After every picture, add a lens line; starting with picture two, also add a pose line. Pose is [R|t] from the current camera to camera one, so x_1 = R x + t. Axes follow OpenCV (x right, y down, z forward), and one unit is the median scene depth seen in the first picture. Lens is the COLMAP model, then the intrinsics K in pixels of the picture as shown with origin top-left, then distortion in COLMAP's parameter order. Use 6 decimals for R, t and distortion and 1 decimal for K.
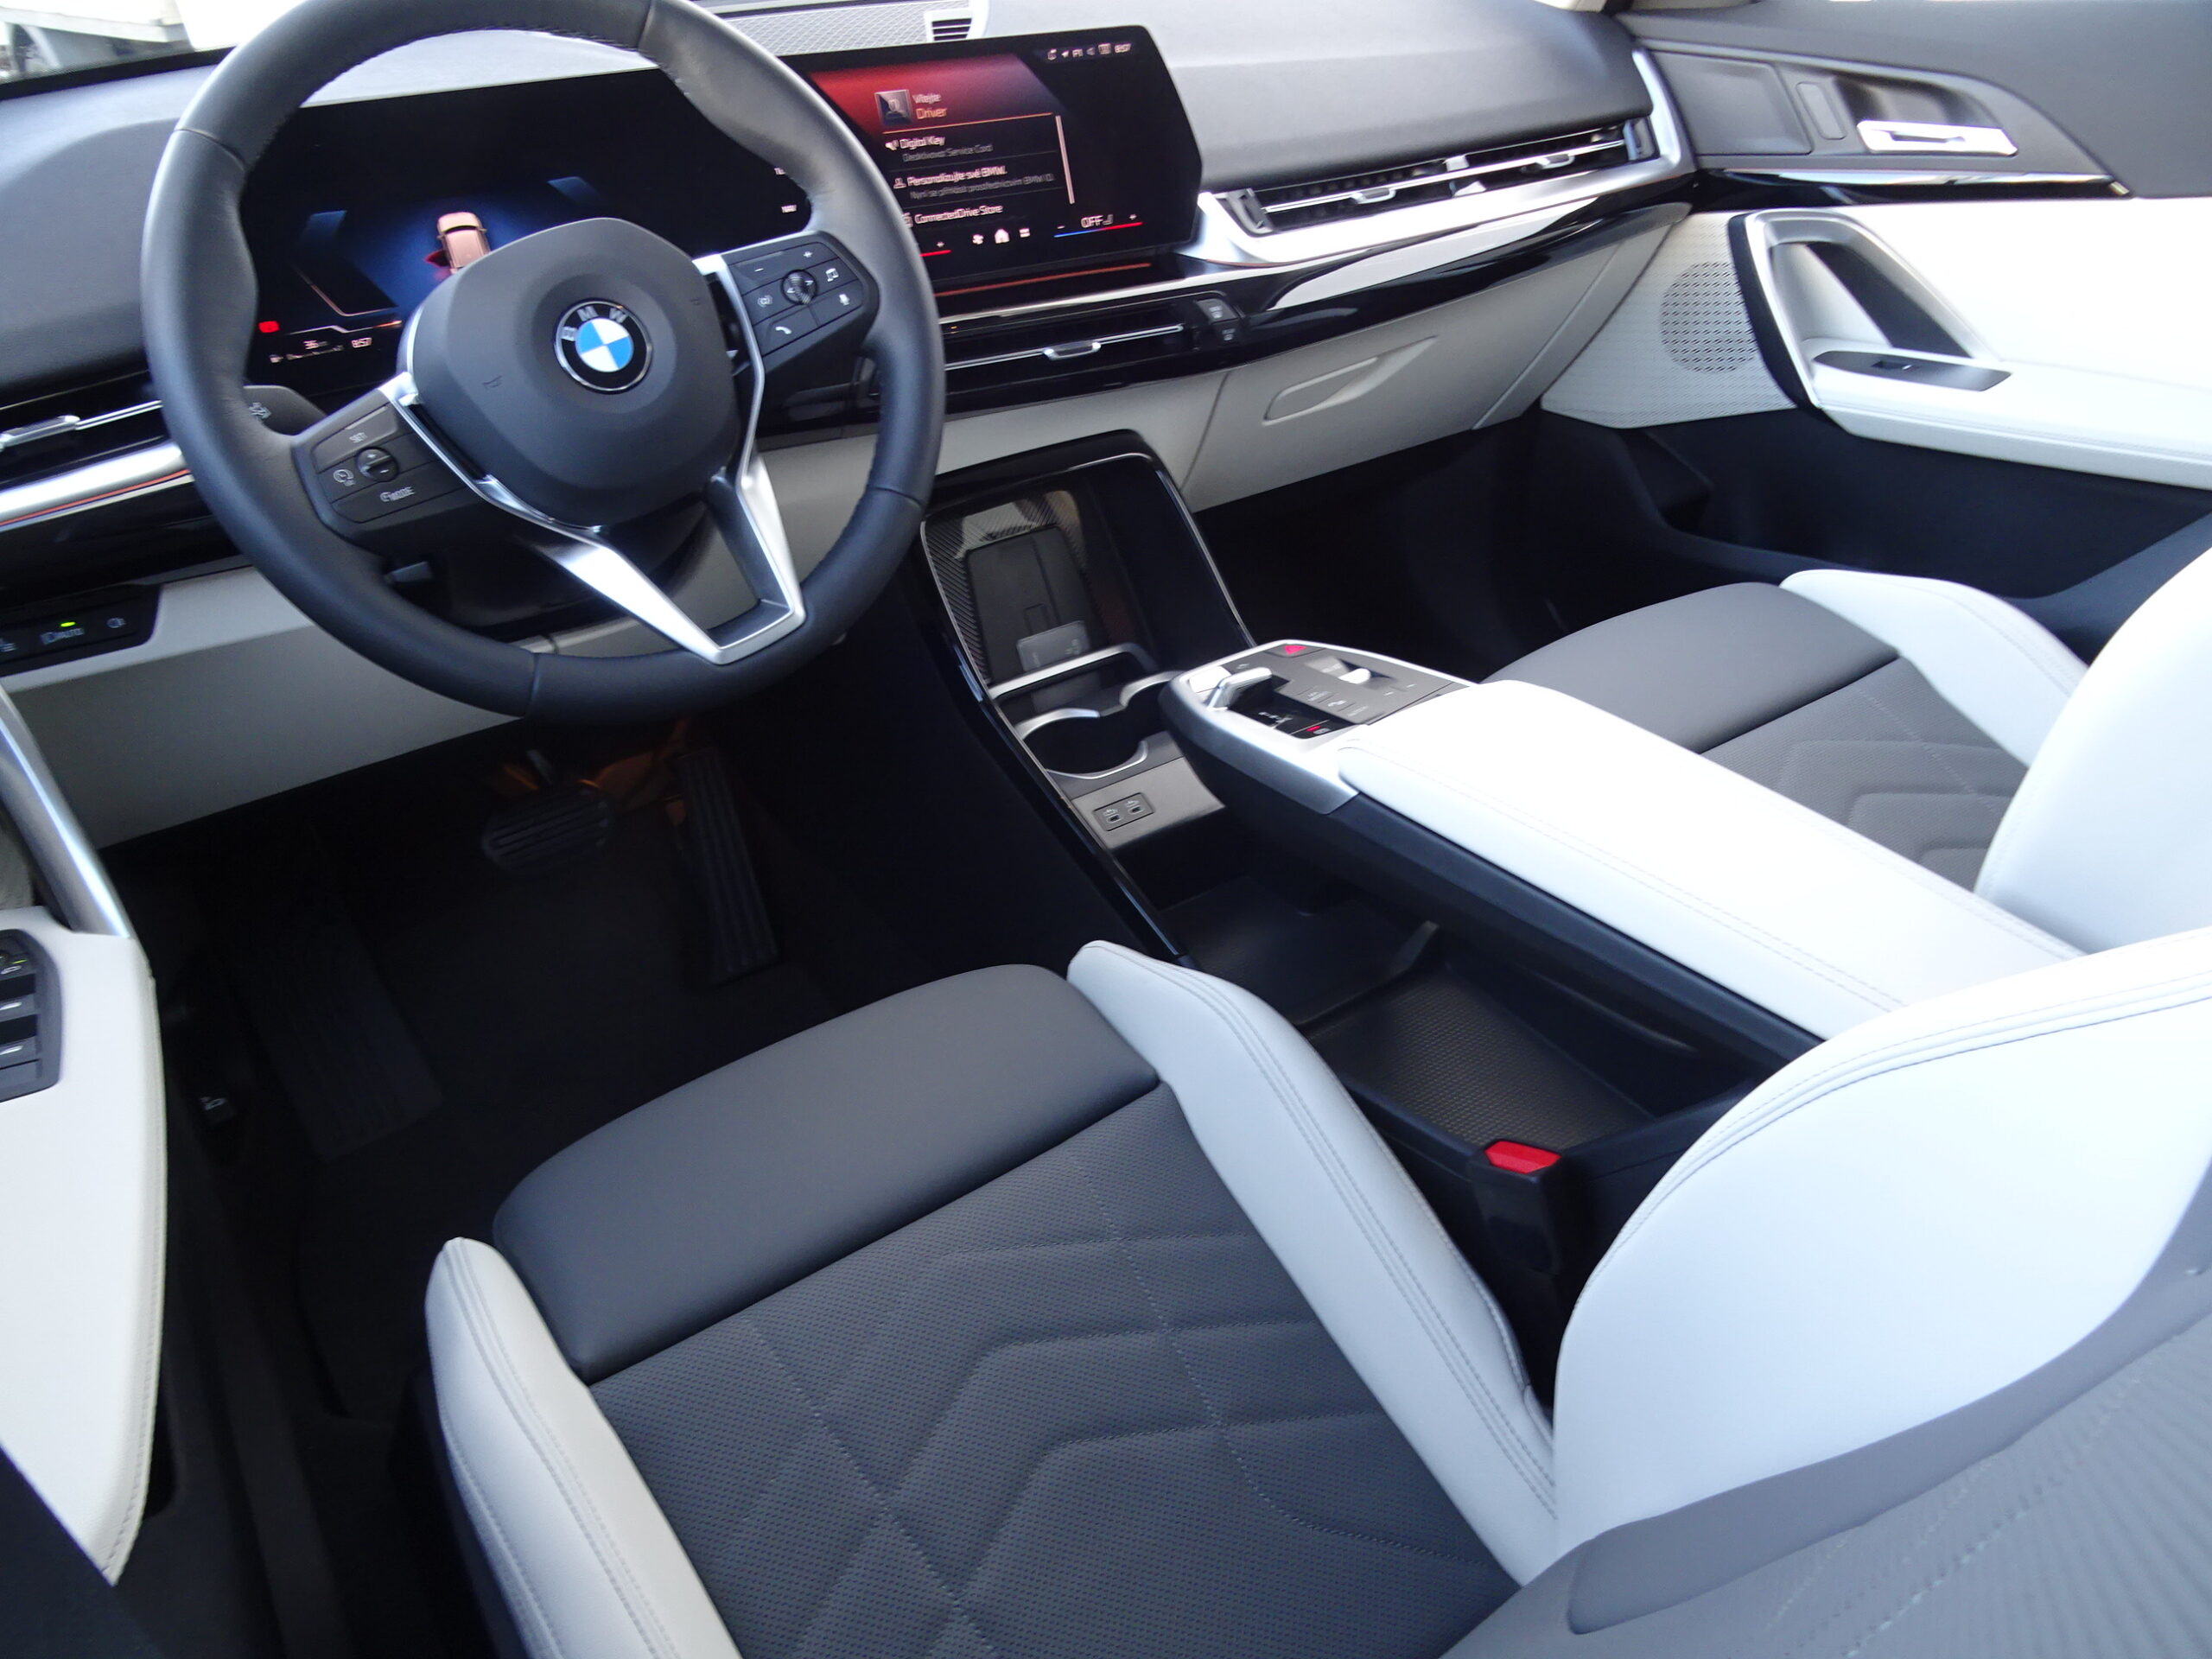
lens RADIAL K [[1566.7, 0, 1122.0], [0, 1566.7, 845.4], [0, 0, 1]] dist [-0.009011, 0.024325]
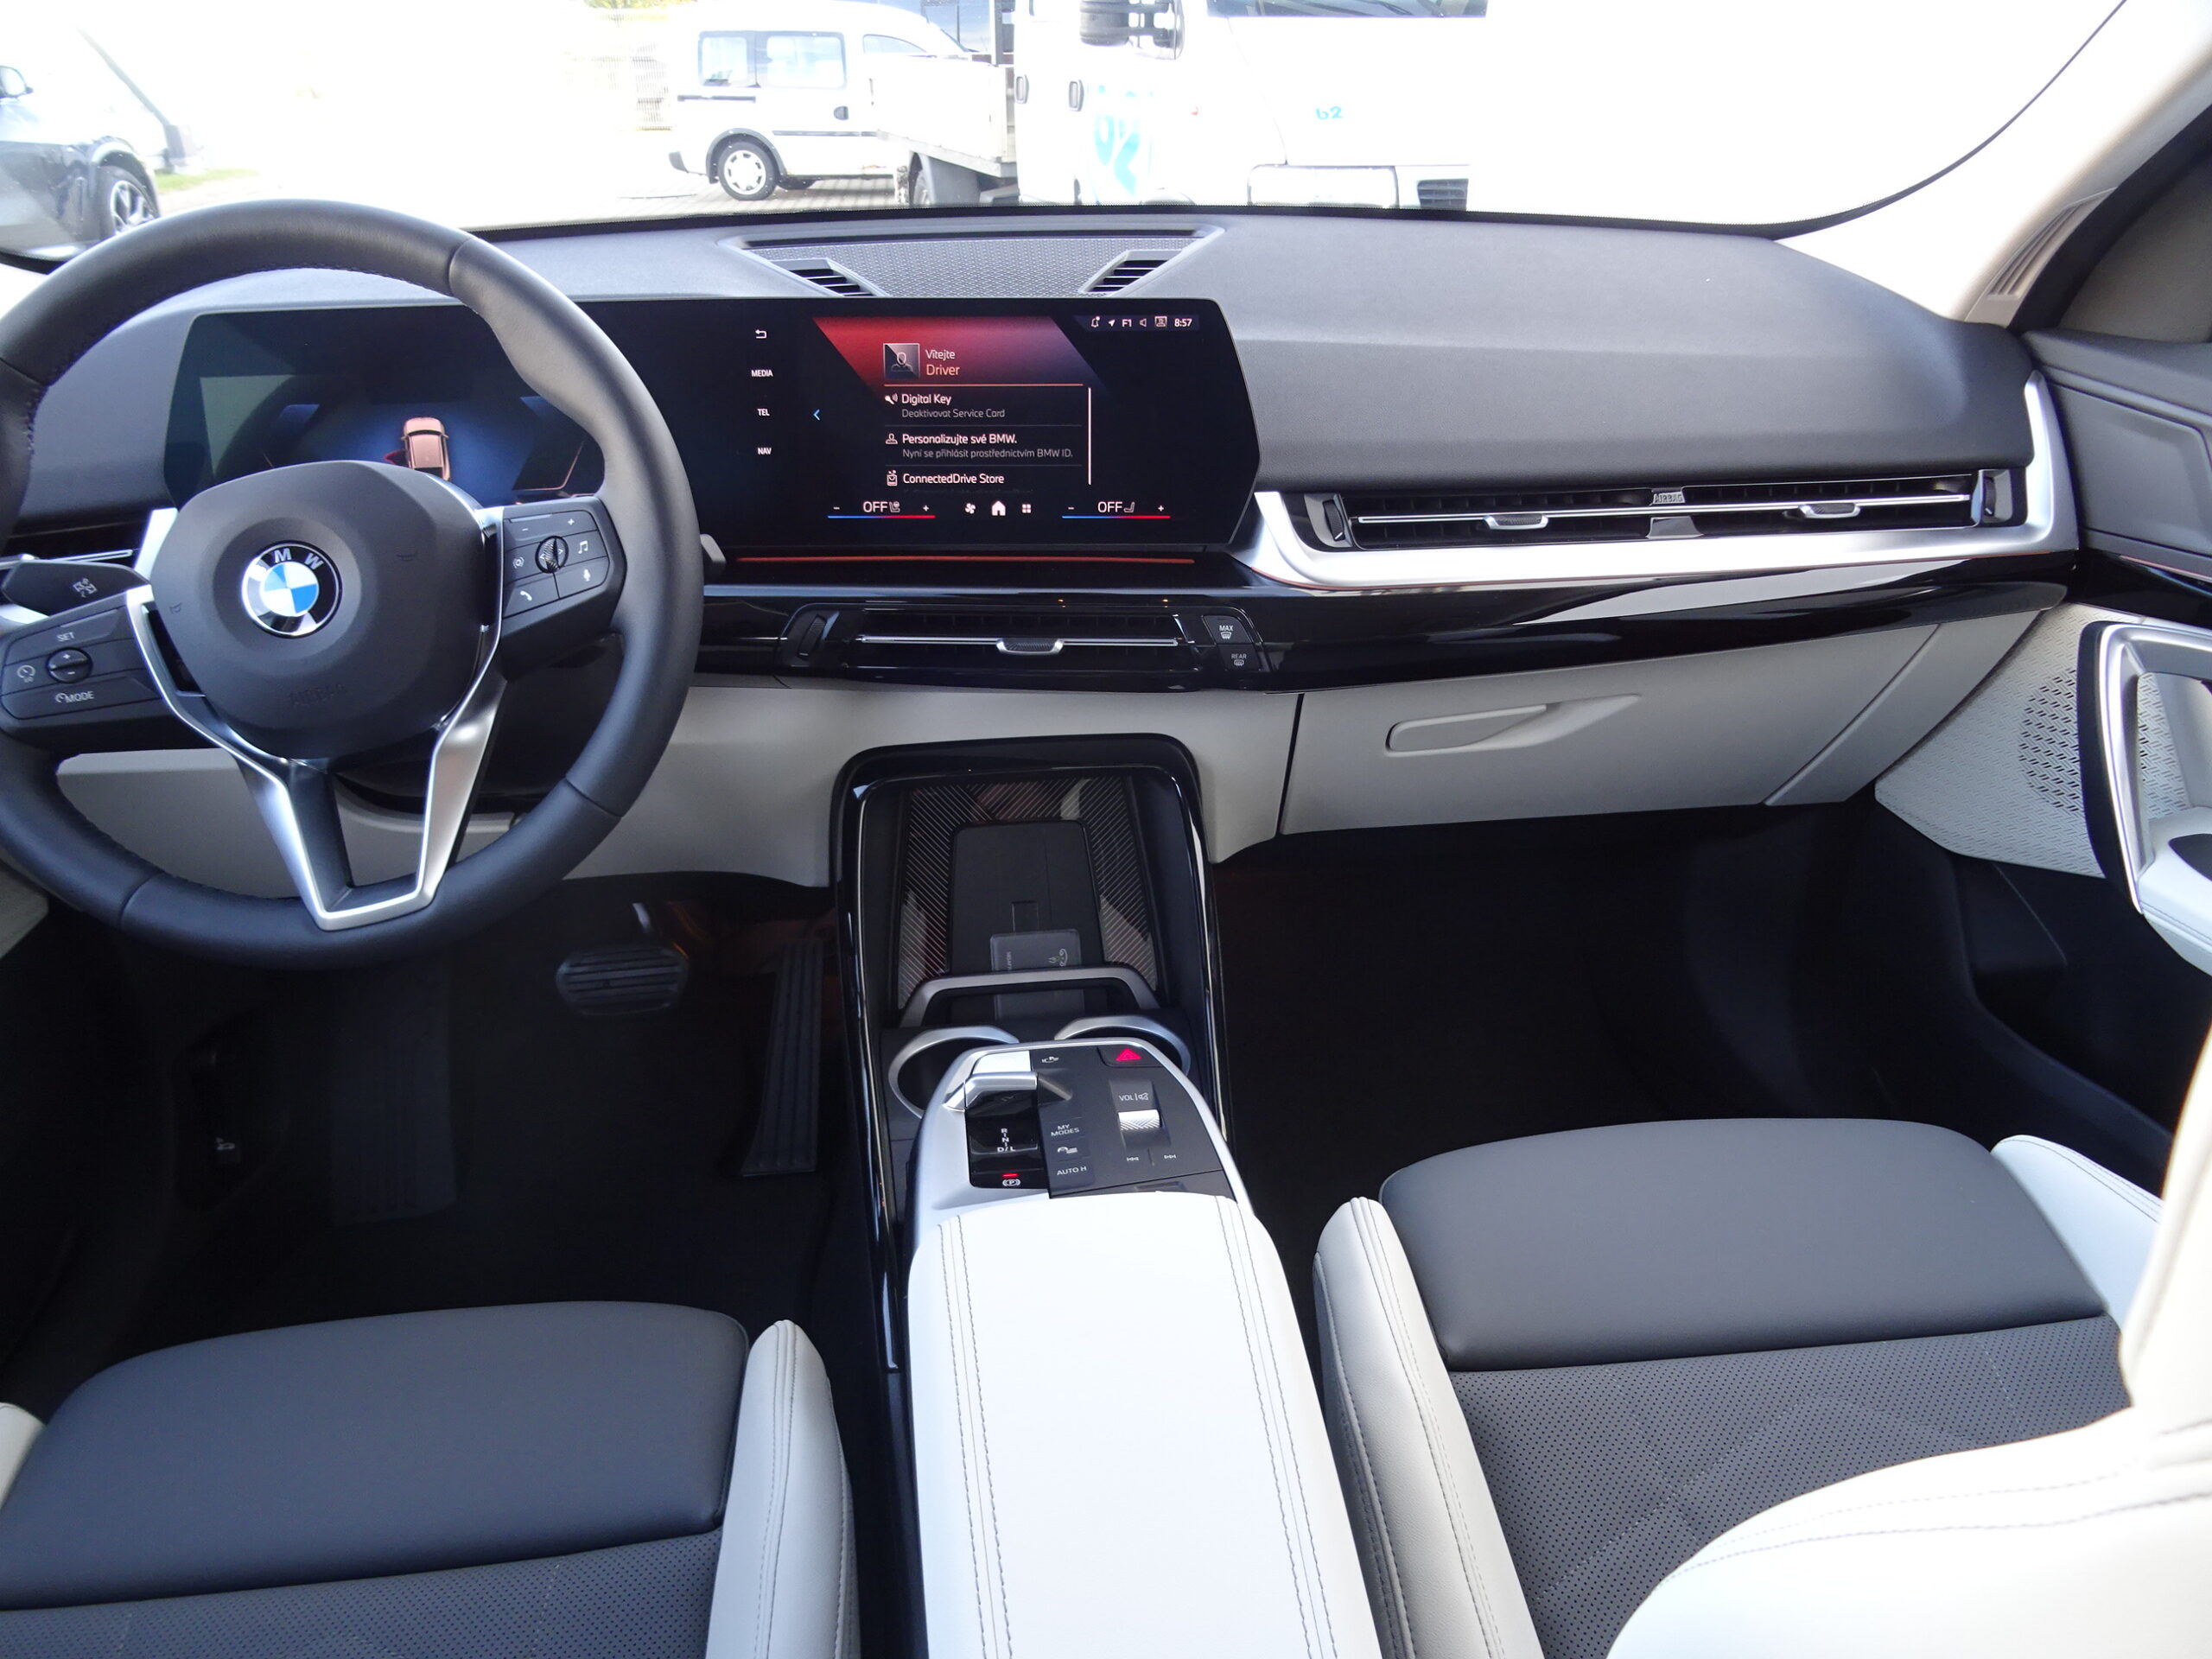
lens RADIAL K [[1566.7, 0, 1100.4], [0, 1566.7, 833.7], [0, 0, 1]] dist [-0.009011, 0.024325]
pose [[0.876457, 0.245225, -0.414353, 0.384727], [-0.280303, 0.959586, -0.025001, -0.204429], [0.391477, 0.138057, 0.909773, 0.236930]]
